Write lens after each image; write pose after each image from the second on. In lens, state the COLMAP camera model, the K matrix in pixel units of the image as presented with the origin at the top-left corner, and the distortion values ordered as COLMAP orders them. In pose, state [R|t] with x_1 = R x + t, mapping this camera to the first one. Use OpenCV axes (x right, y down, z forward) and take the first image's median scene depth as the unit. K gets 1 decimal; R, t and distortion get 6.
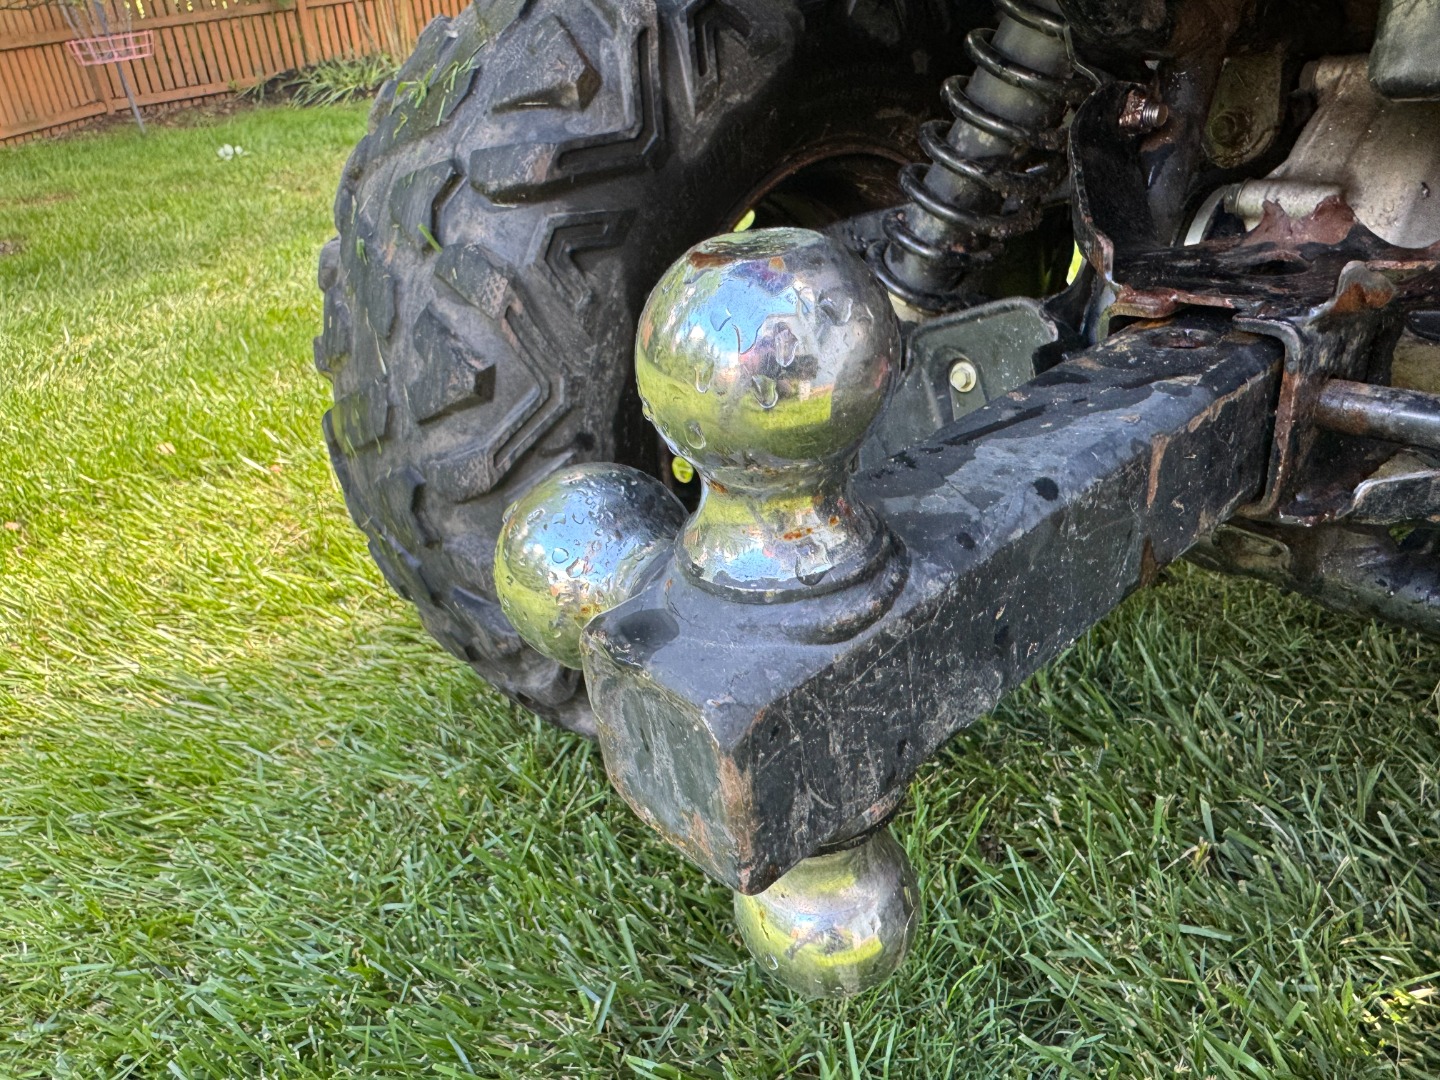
lens RADIAL K [[1028.0, 0, 713.4], [0, 1028.0, 534.6], [0, 0, 1]] dist [0.043635, -0.047801]
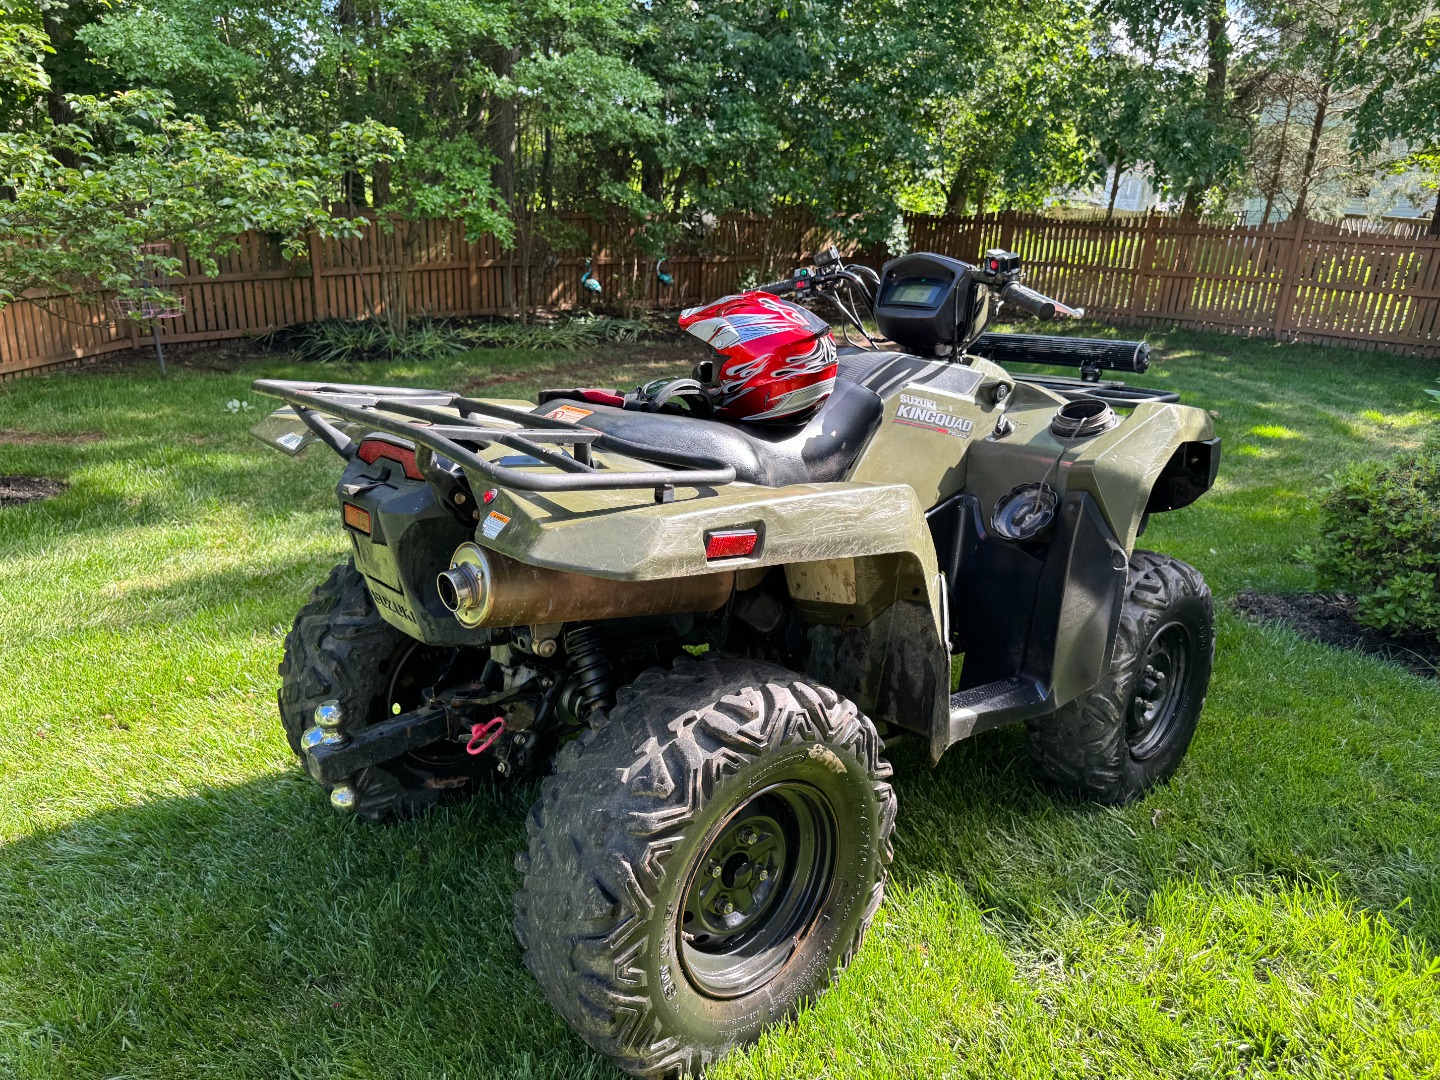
lens RADIAL K [[1028.0, 0, 728.6], [0, 1028.0, 551.2], [0, 0, 1]] dist [0.043635, -0.047801]
pose [[0.995686, 0.081803, 0.043782, 0.070380], [-0.071515, 0.977272, -0.199563, -0.000776], [-0.059111, 0.195571, 0.978906, -0.193981]]
